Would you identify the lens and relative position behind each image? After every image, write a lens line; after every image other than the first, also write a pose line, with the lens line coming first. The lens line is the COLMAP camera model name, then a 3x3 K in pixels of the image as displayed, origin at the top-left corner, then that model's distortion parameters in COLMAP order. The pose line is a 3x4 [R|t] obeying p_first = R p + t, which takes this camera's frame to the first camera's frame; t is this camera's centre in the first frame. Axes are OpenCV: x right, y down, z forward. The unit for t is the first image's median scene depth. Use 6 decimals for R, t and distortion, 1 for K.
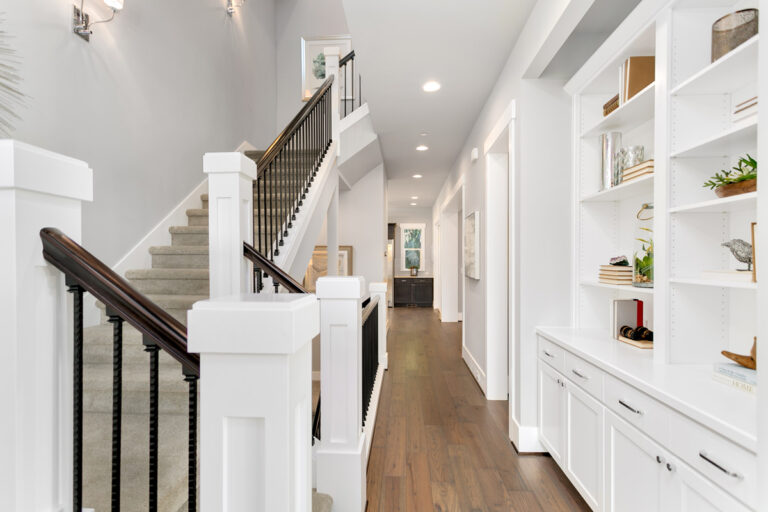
lens RADIAL K [[368.5, 0, 381.9], [0, 368.5, 262.6], [0, 0, 1]] dist [0.014906, -0.001600]
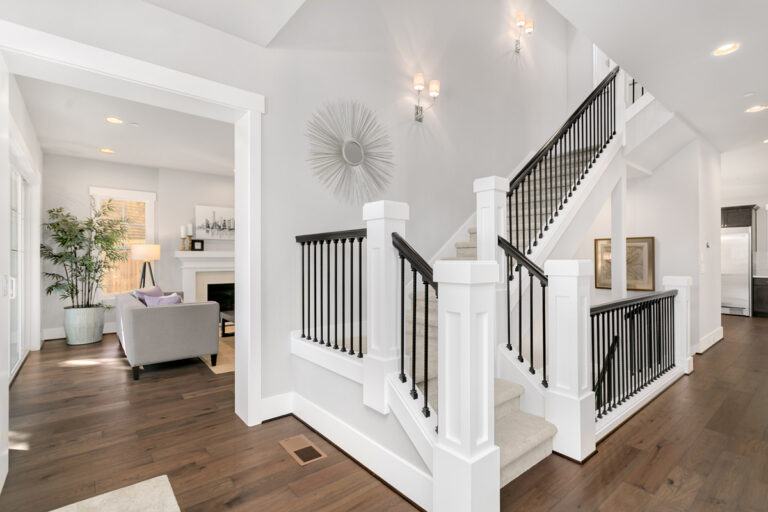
lens RADIAL K [[368.5, 0, 383.0], [0, 368.5, 257.8], [0, 0, 1]] dist [0.014906, -0.001600]
pose [[0.685073, -0.001485, -0.728473, 0.302254], [-0.003393, 0.999981, -0.005229, 0.032048], [0.728467, 0.006054, 0.685054, -0.264013]]
